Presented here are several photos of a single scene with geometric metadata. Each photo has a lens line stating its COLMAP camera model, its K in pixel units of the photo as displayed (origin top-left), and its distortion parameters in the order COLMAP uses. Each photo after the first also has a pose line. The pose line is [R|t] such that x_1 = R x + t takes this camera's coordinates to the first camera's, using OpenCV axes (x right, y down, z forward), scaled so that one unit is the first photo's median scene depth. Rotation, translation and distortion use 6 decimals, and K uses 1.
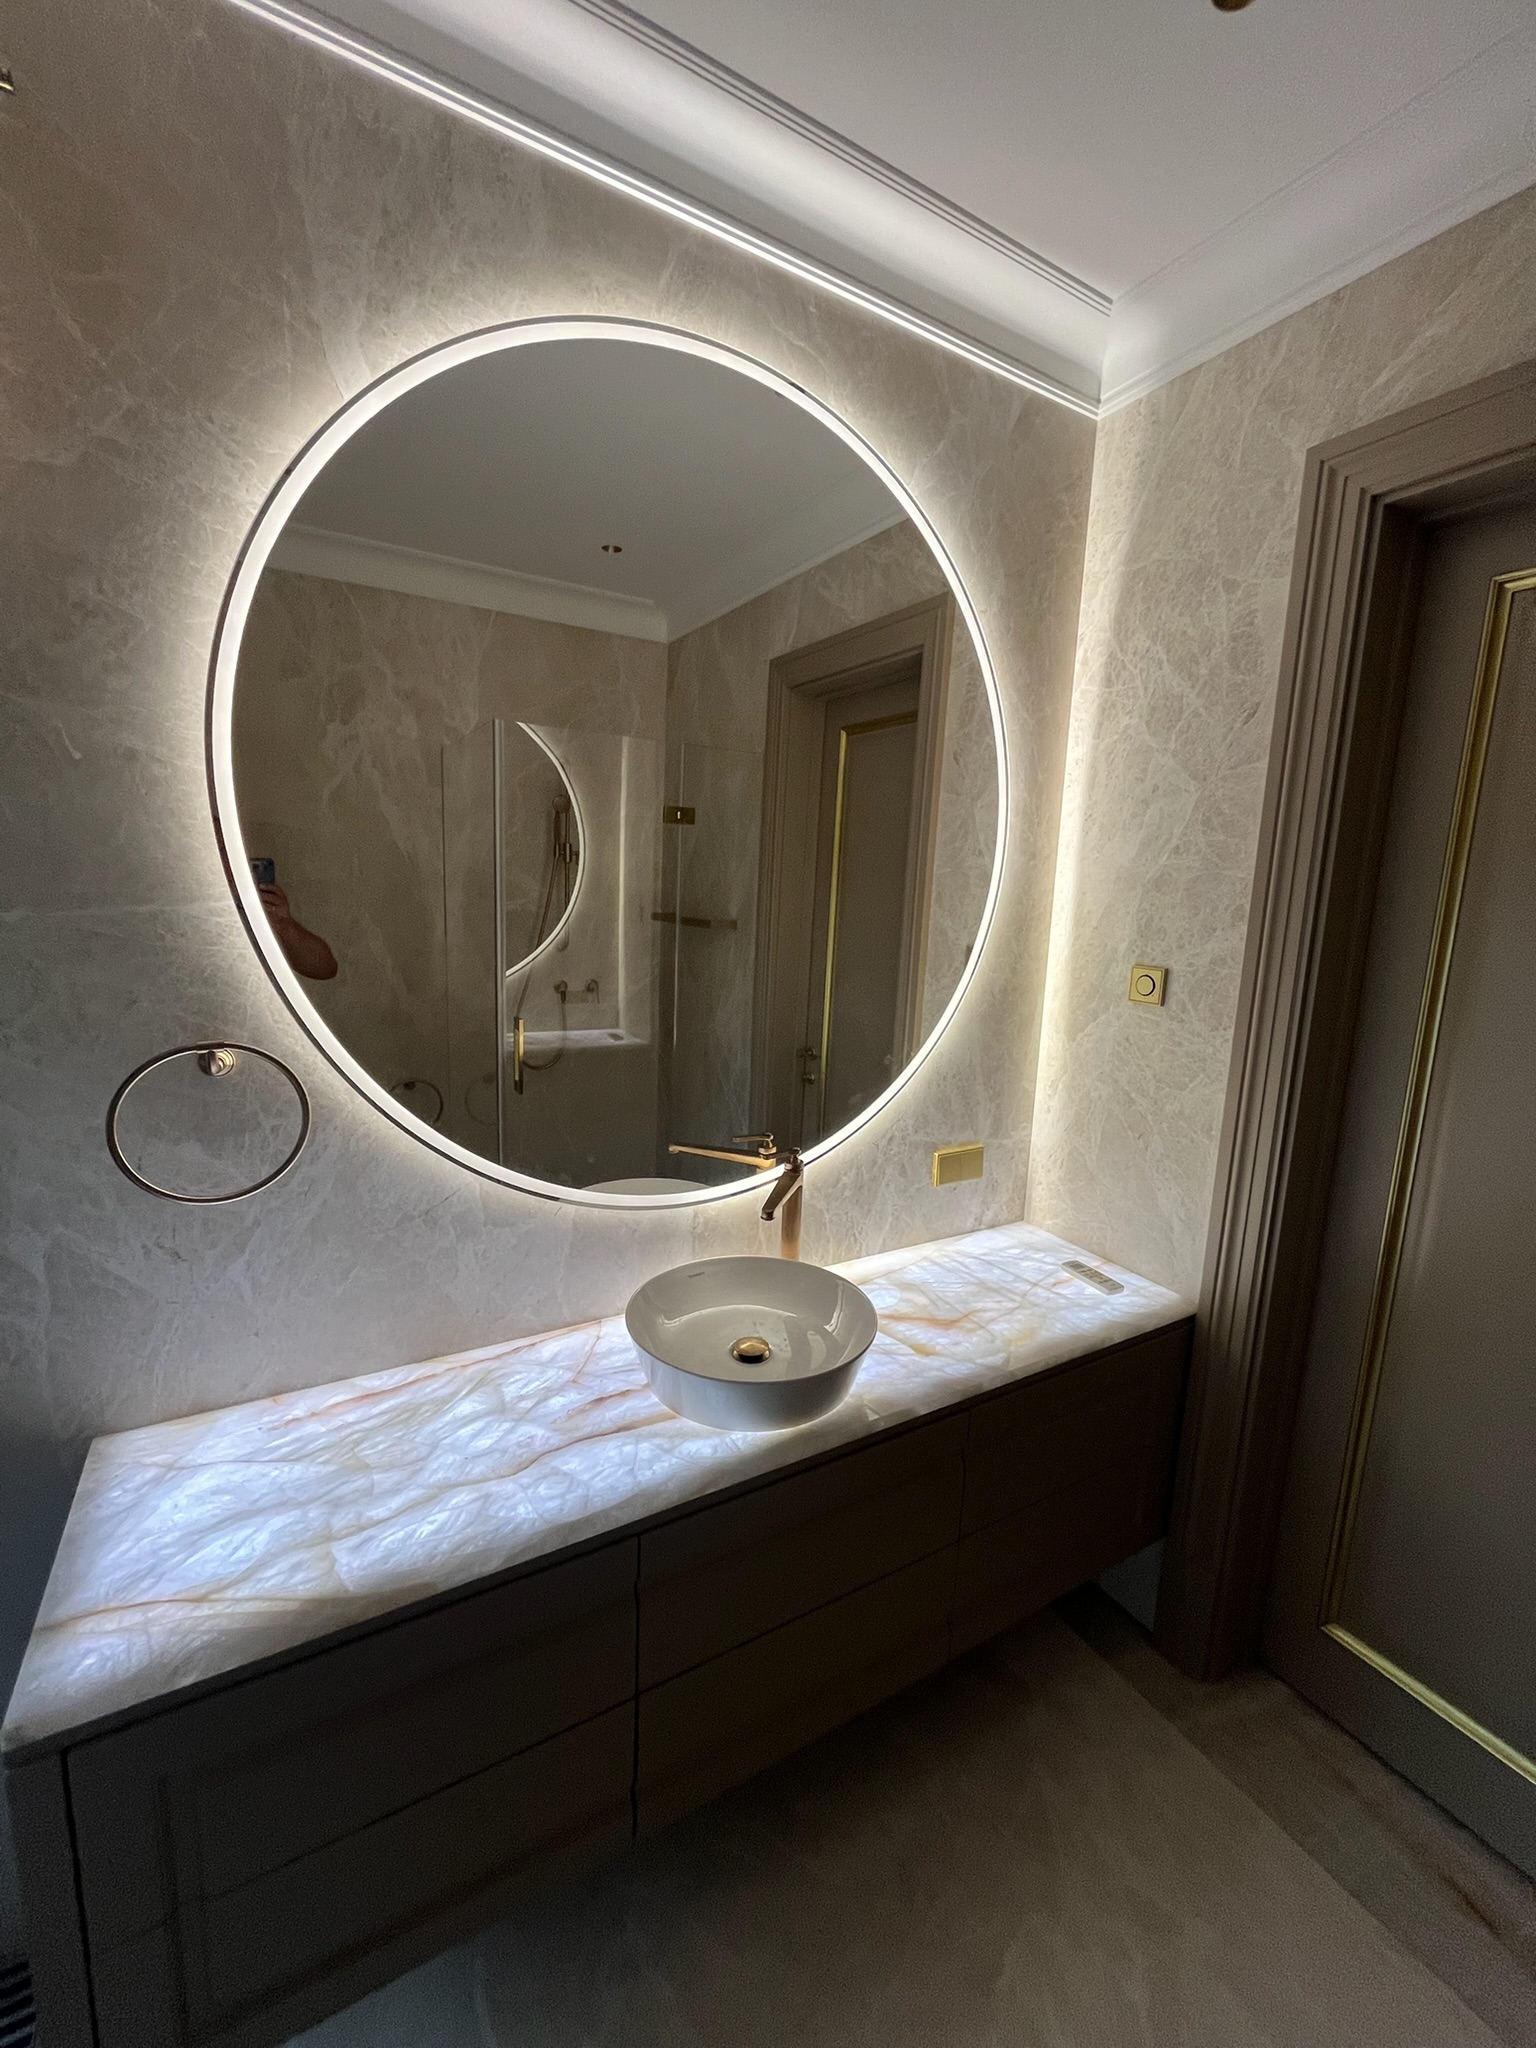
lens RADIAL K [[824.1, 0, 768.0], [0, 824.1, 1024.0], [0, 0, 1]] dist [0.000214, -0.000200]
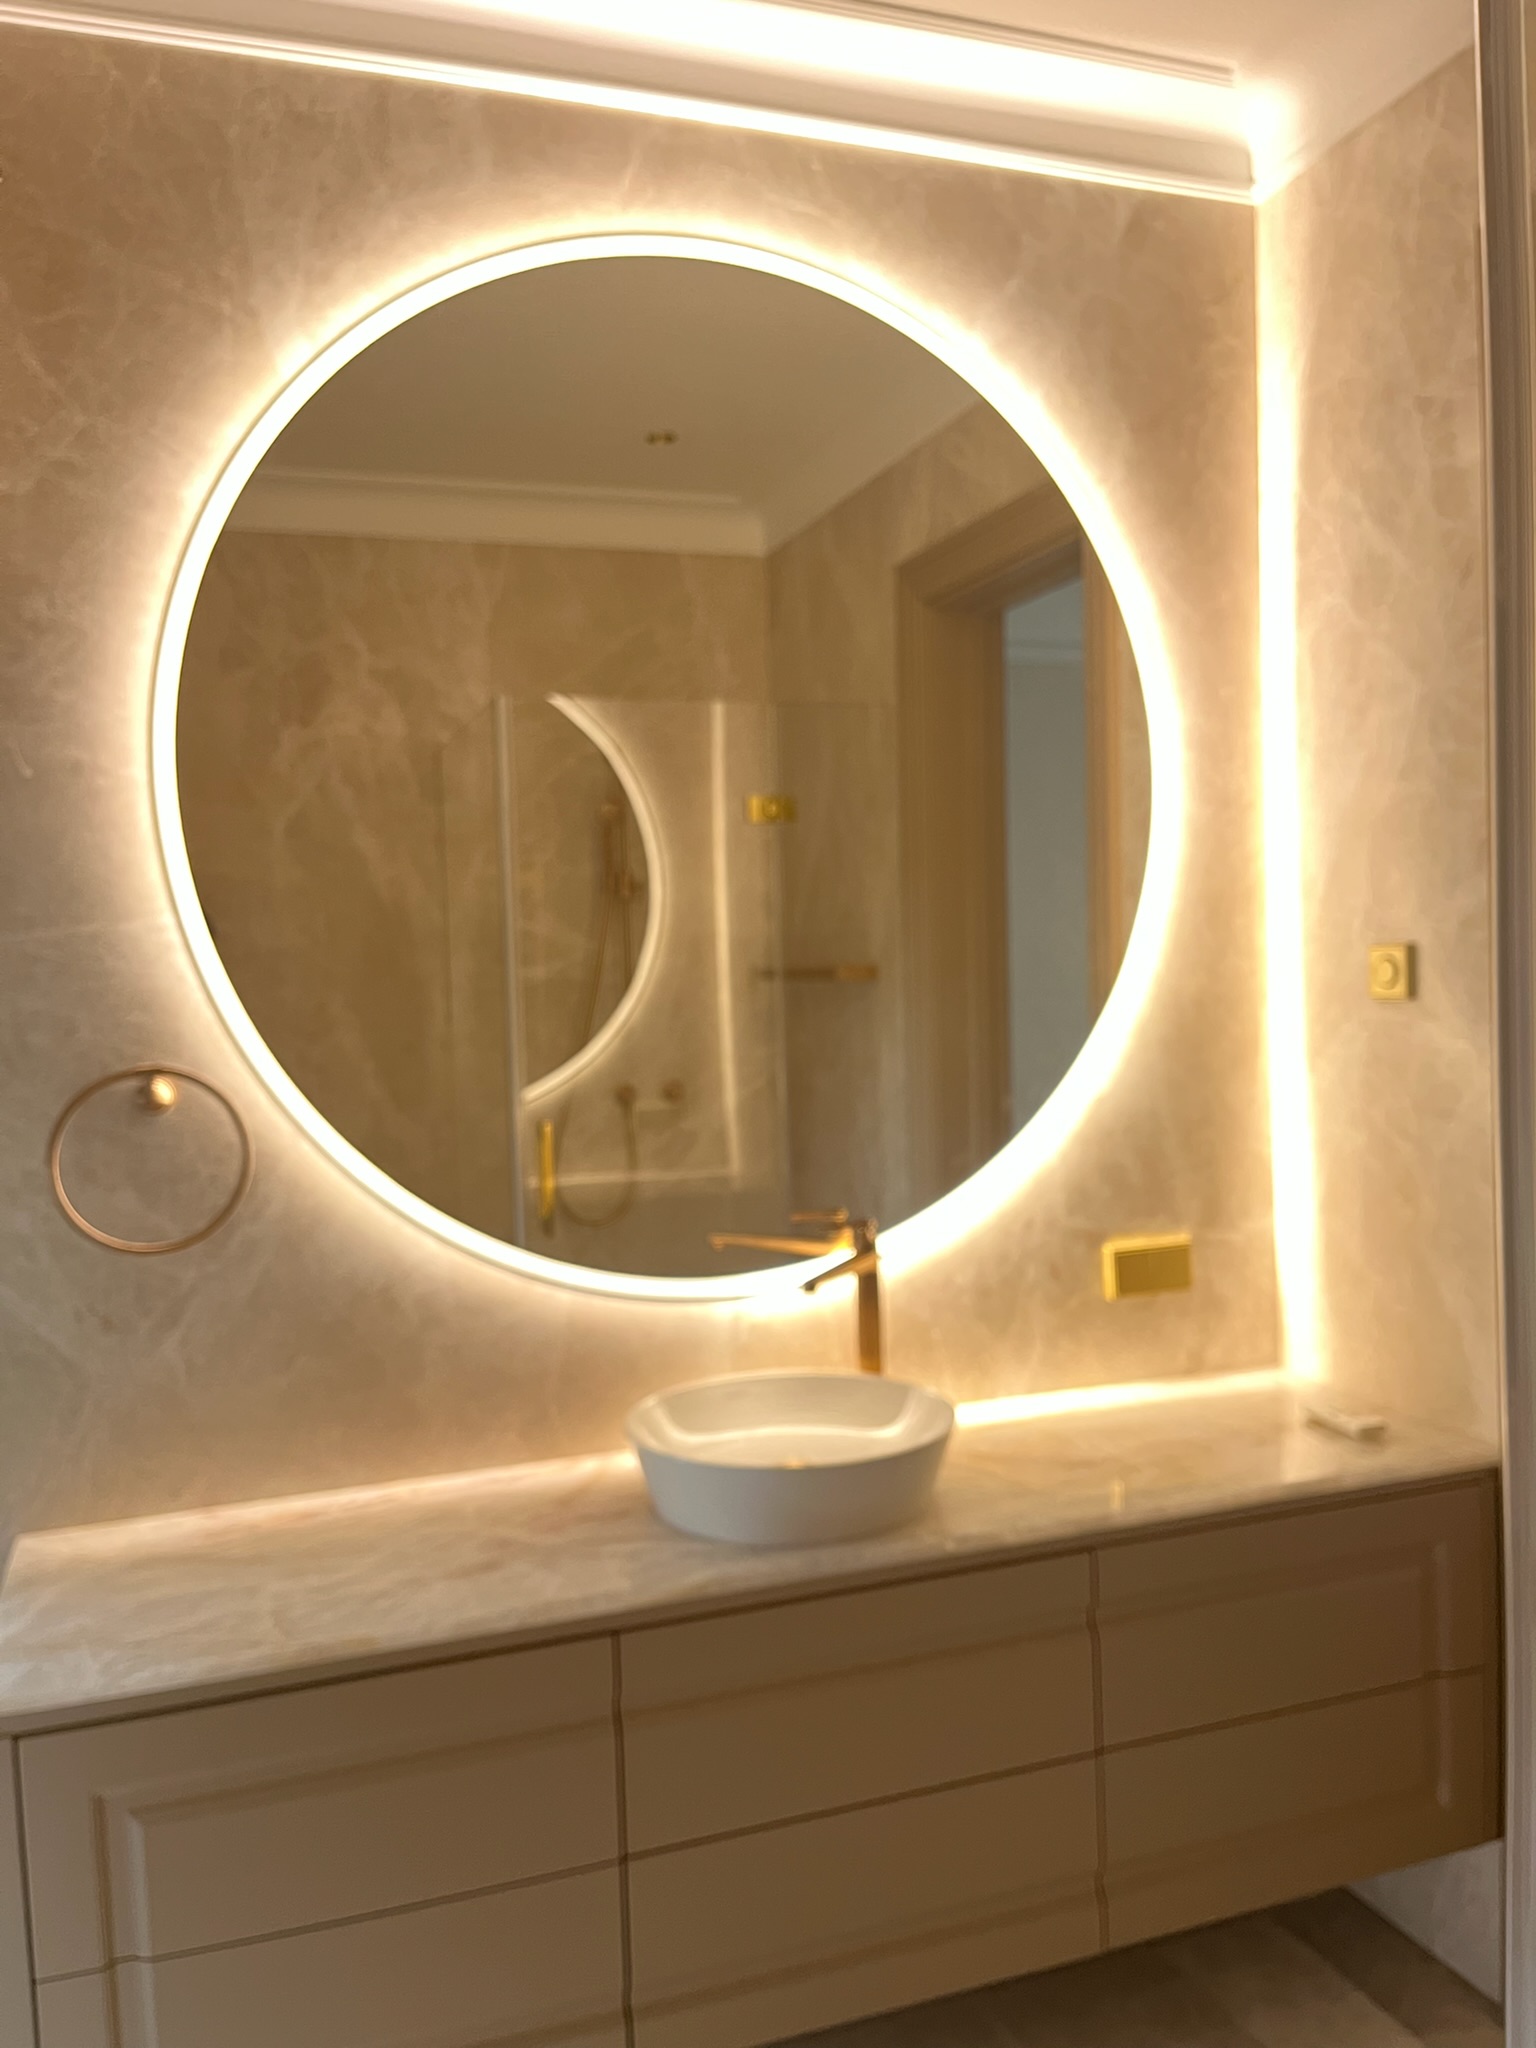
lens RADIAL K [[1575.0, 0, 768.0], [0, 1575.0, 1024.0], [0, 0, 1]] dist [0.102947, -0.145533]
pose [[0.979006, -0.066105, -0.192814, 0.212726], [0.040572, 0.990220, -0.133487, 0.150767], [0.199752, 0.122862, 0.972113, -0.369058]]
